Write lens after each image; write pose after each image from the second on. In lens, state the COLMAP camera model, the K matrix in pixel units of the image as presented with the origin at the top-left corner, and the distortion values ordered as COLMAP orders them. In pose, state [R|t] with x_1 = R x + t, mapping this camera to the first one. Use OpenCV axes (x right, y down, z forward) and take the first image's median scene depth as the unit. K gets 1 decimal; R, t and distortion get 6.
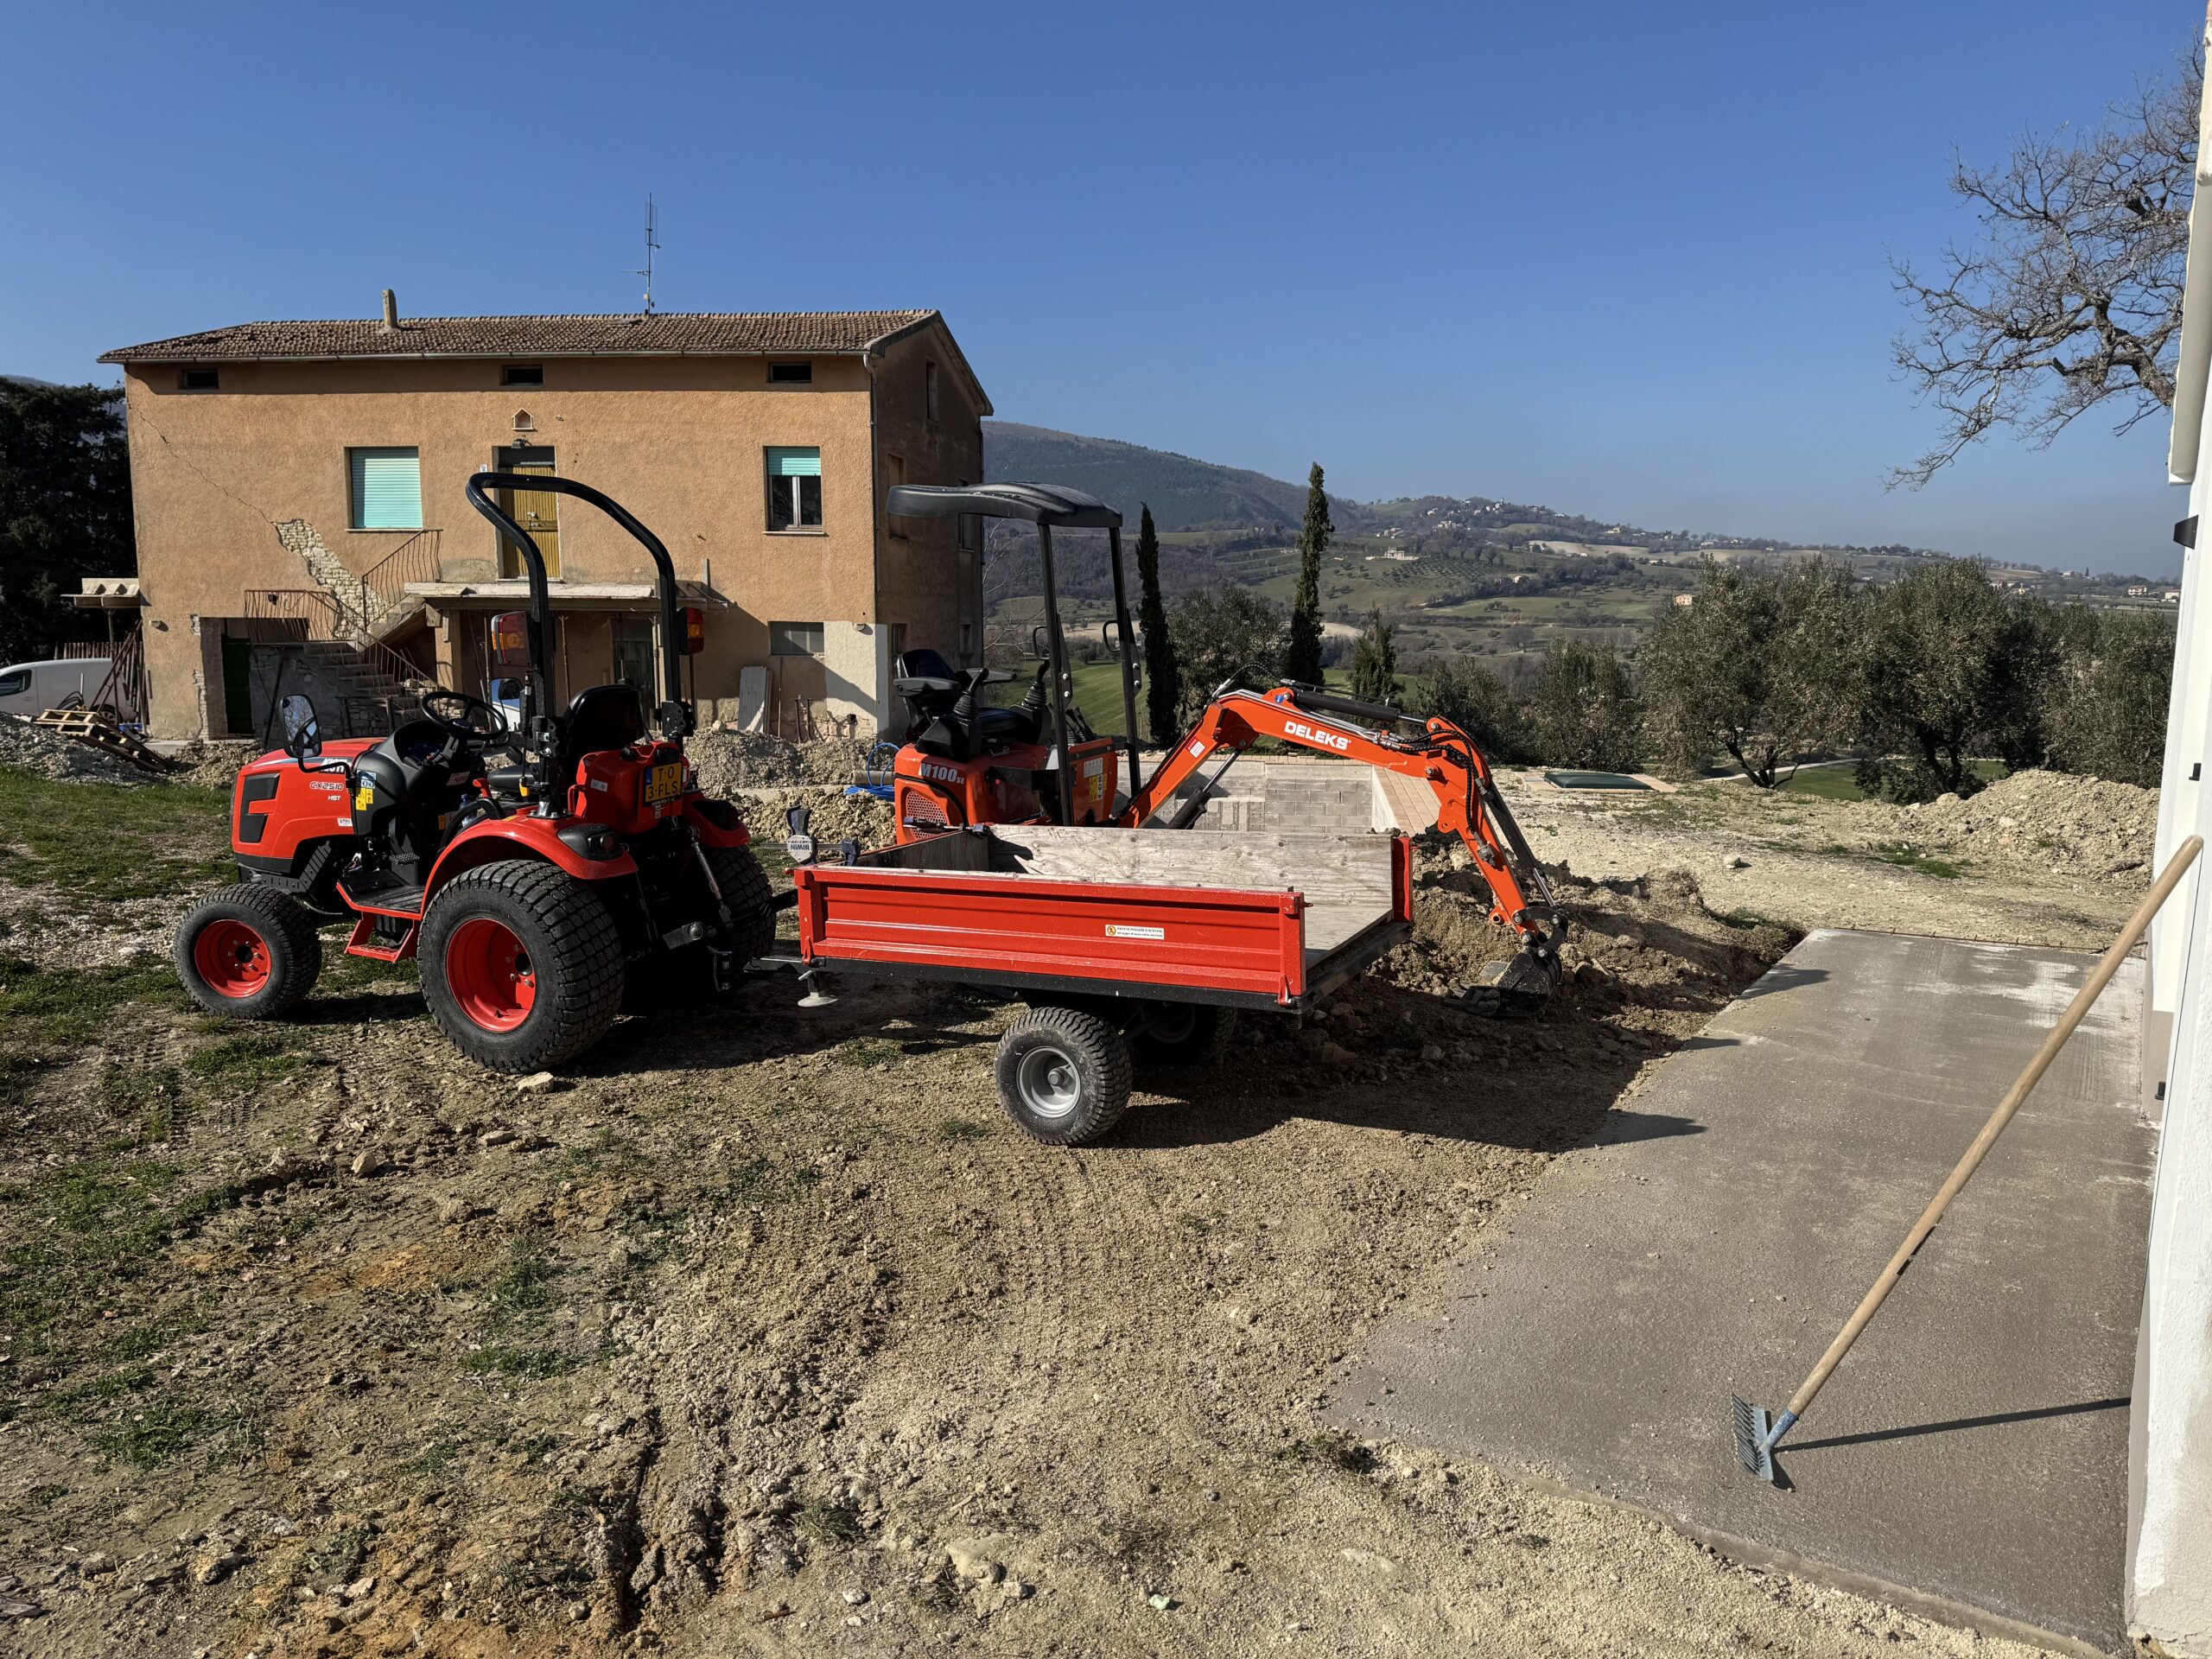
lens RADIAL K [[1515.4, 0, 1103.6], [0, 1515.4, 837.0], [0, 0, 1]] dist [-0.006126, -0.022631]
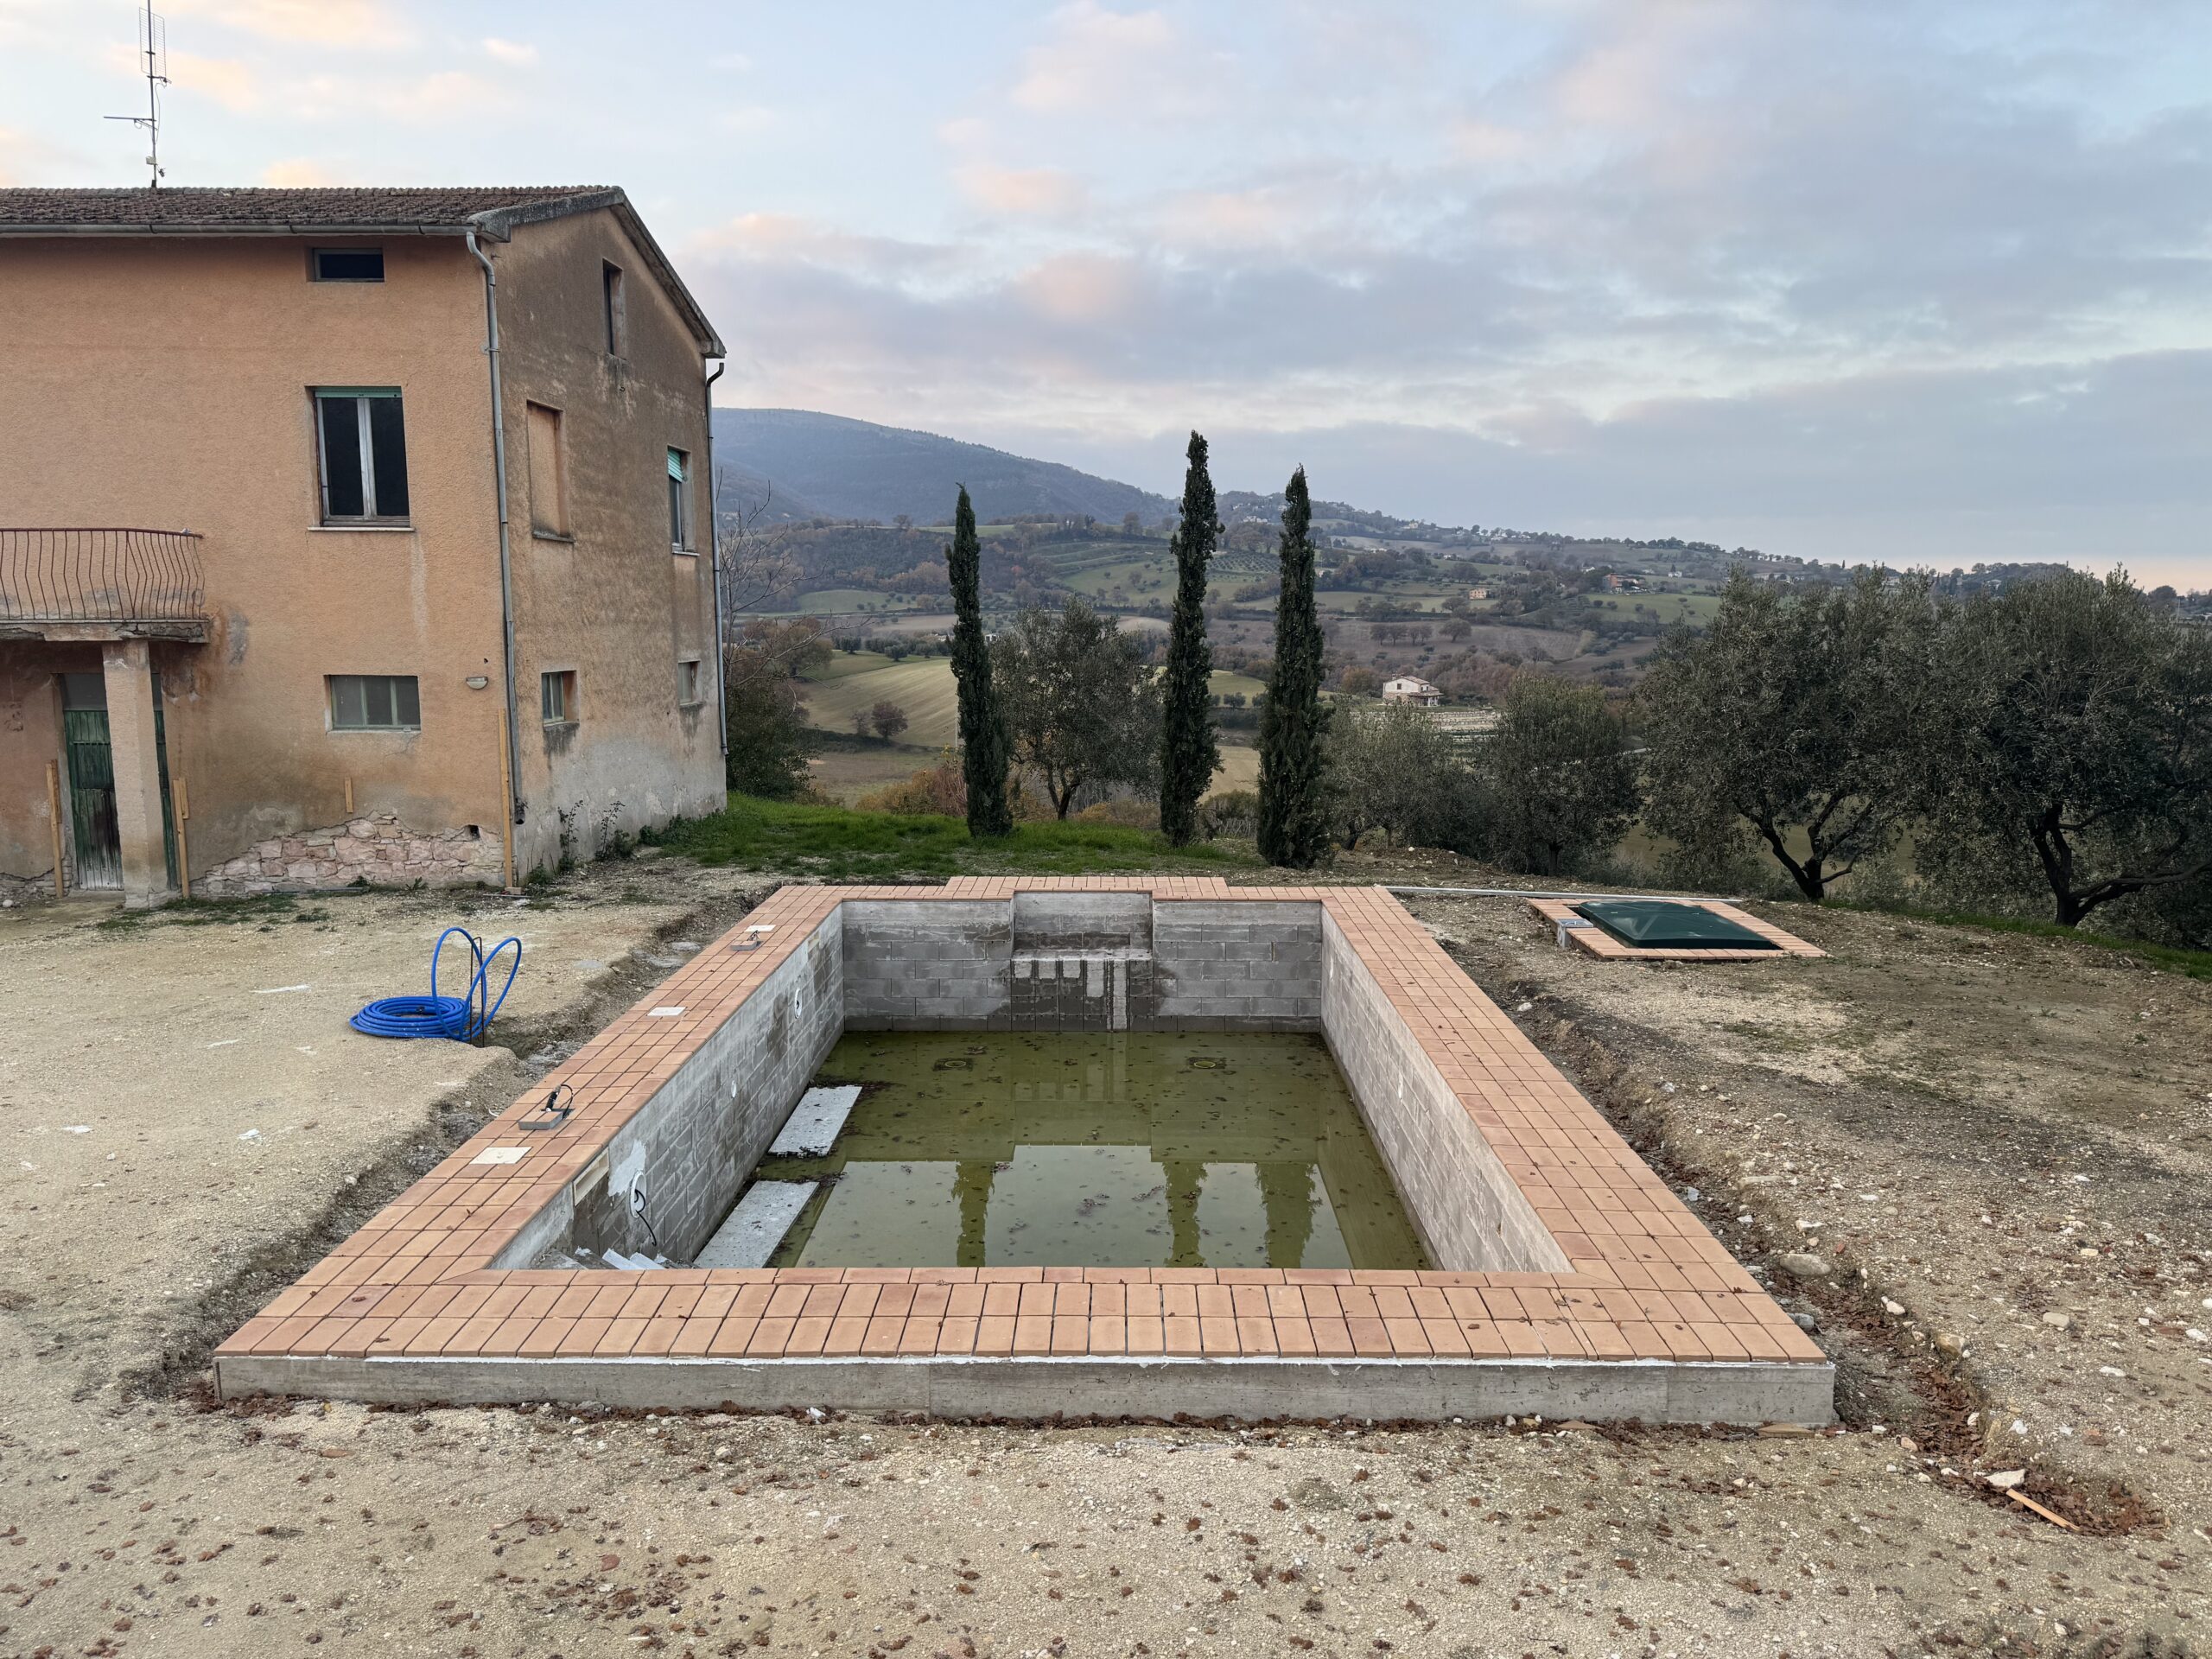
lens RADIAL K [[1515.4, 0, 1113.3], [0, 1515.4, 843.2], [0, 0, 1]] dist [-0.006126, -0.022631]
pose [[0.991582, -0.024599, 0.127122, 0.009420], [0.023665, 0.999681, 0.008847, -0.067975], [-0.127299, -0.005764, 0.991848, 0.328736]]
